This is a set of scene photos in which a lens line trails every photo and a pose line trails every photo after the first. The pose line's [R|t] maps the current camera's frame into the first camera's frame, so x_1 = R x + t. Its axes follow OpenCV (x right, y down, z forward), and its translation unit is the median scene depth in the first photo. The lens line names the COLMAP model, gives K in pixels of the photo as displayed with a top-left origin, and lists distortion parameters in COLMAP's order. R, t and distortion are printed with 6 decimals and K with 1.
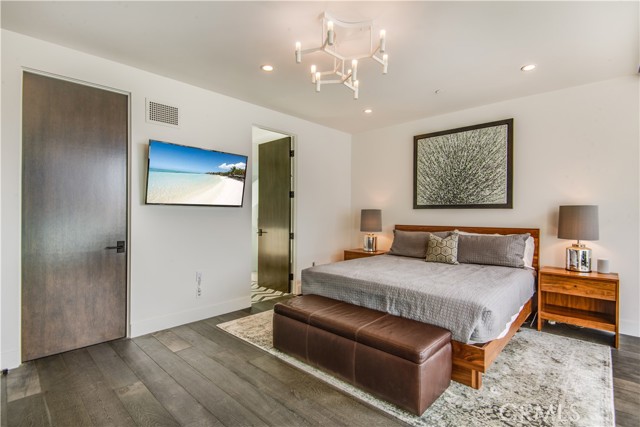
lens RADIAL K [[313.3, 0, 316.2], [0, 313.3, 215.8], [0, 0, 1]] dist [0.007484, 0.000333]
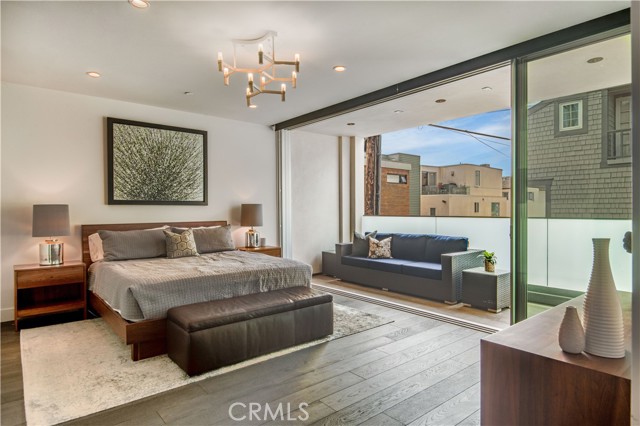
lens RADIAL K [[376.2, 0, 318.2], [0, 376.2, 213.7], [0, 0, 1]] dist [0.031497, 0.000705]
pose [[0.113227, -0.015221, 0.993453, -0.764628], [0.010843, 0.999842, 0.014083, -0.006640], [-0.993510, 0.009177, 0.113374, 0.399094]]
